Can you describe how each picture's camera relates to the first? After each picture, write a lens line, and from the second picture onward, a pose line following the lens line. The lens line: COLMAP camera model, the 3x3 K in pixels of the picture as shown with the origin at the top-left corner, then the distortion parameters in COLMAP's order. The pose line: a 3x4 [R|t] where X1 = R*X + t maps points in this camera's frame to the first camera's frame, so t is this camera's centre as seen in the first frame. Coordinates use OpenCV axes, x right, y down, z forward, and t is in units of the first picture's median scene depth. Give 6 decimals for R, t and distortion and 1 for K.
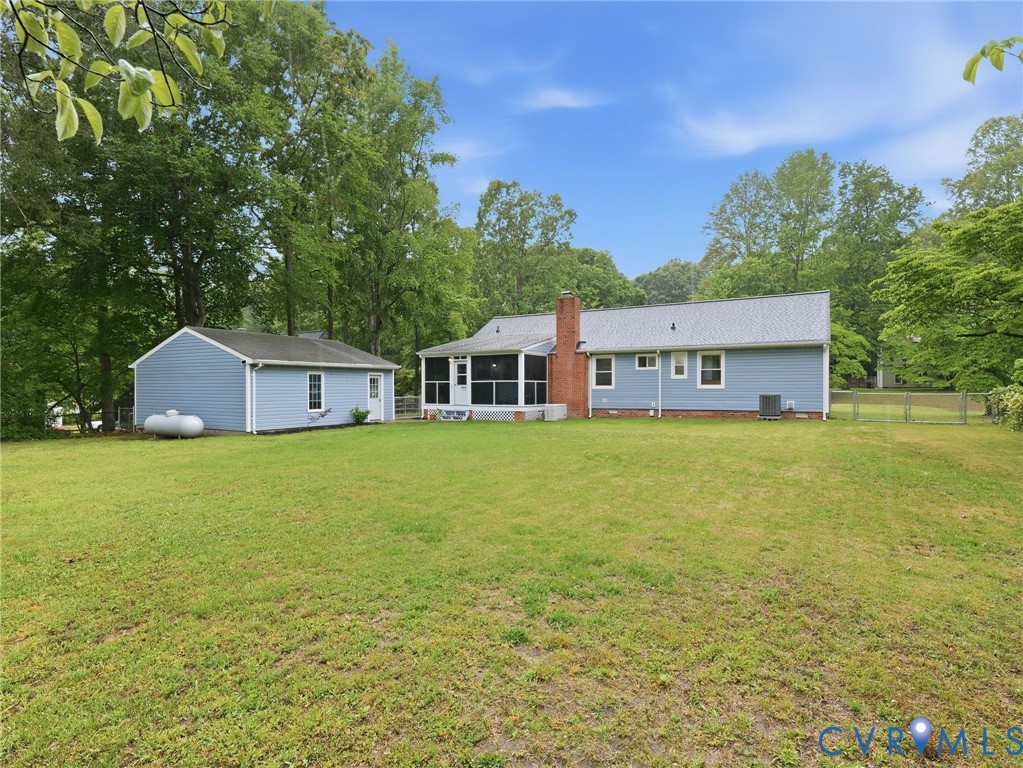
lens RADIAL K [[541.6, 0, 503.3], [0, 541.6, 384.9], [0, 0, 1]] dist [-0.000365, 0.000042]
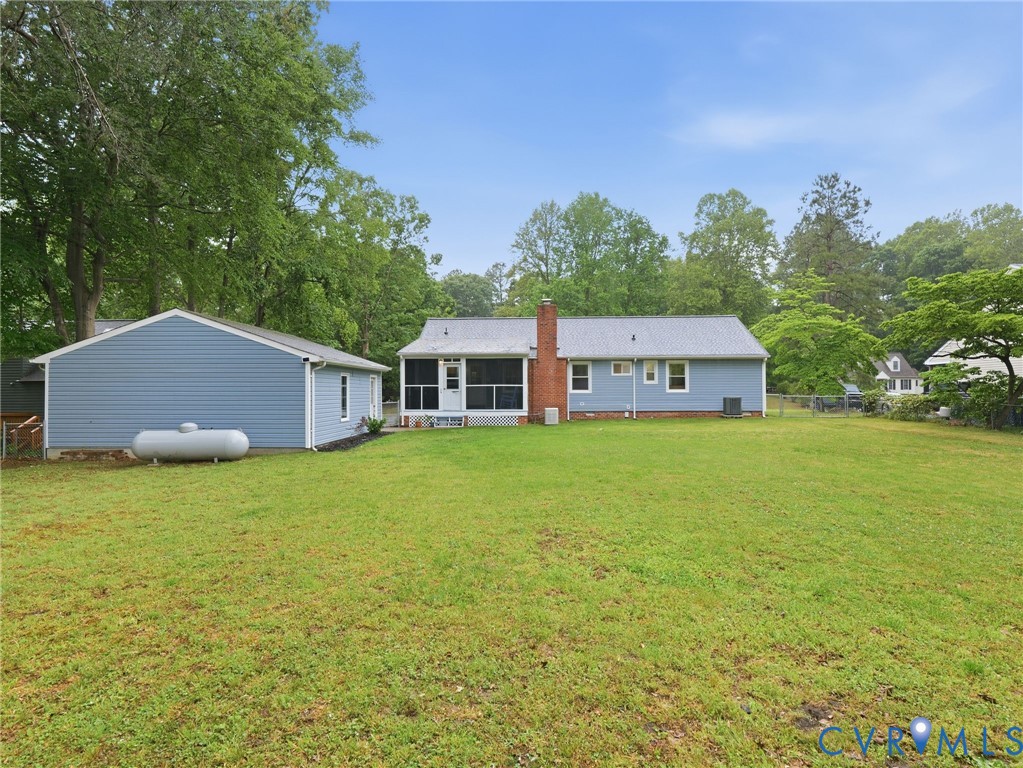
lens RADIAL K [[541.6, 0, 503.3], [0, 541.6, 384.9], [0, 0, 1]] dist [-0.000365, 0.000042]
pose [[0.880273, 0.005457, 0.474436, -0.457161], [-0.001328, 0.999958, -0.009038, 0.001071], [-0.474465, 0.007326, 0.880244, 0.132692]]
